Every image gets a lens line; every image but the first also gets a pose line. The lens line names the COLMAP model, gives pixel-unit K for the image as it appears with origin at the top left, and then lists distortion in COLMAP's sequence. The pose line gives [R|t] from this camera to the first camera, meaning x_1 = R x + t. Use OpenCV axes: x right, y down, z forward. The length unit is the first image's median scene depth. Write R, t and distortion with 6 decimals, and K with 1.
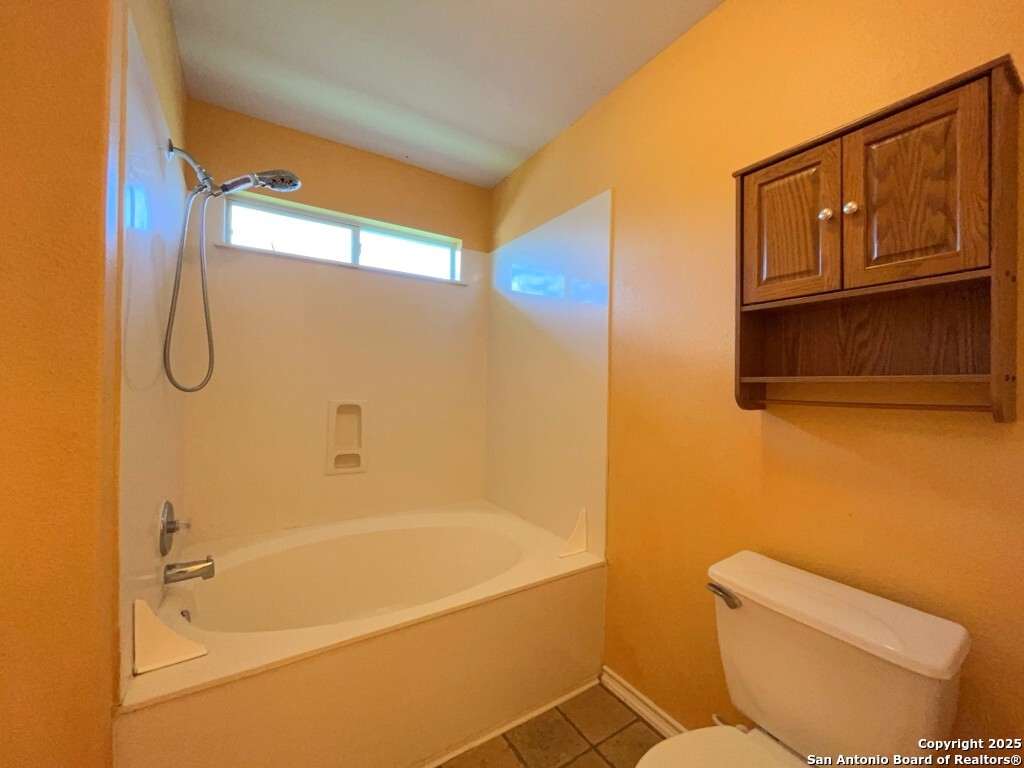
lens RADIAL K [[411.6, 0, 508.6], [0, 411.6, 384.2], [0, 0, 1]] dist [-0.008519, 0.000578]
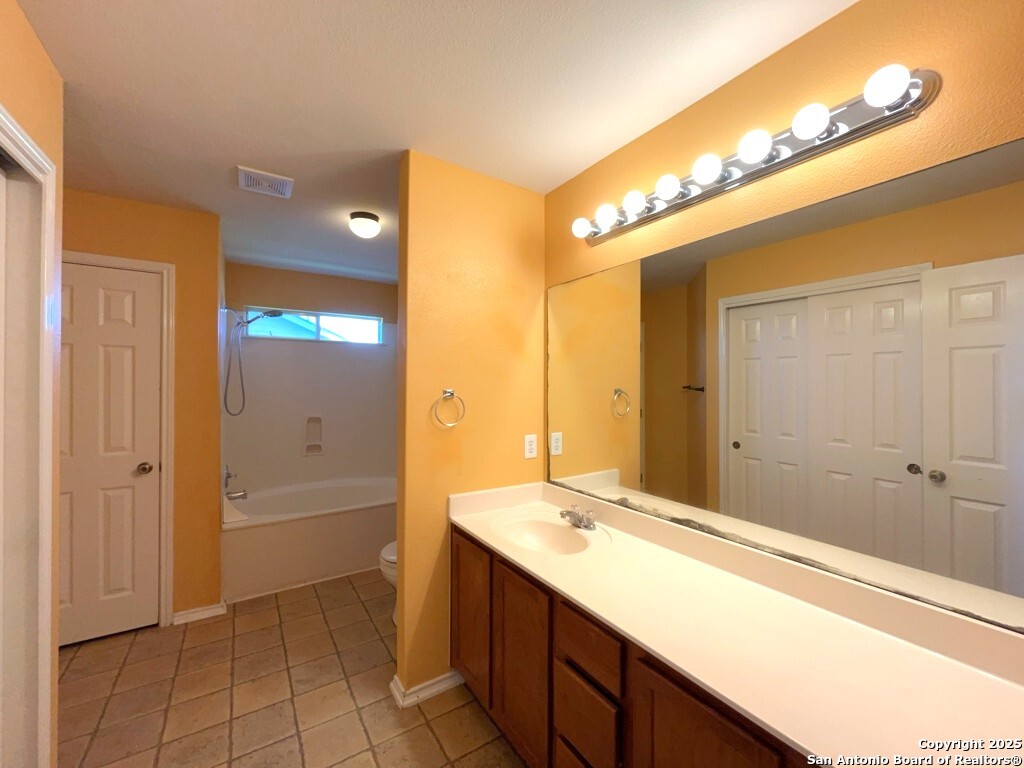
lens RADIAL K [[411.6, 0, 517.9], [0, 411.6, 384.0], [0, 0, 1]] dist [-0.008519, 0.000578]
pose [[0.999395, -0.017123, 0.030278, 0.659266], [0.017053, 0.999851, 0.002569, -0.127164], [-0.030317, -0.002051, 0.999538, -1.208080]]
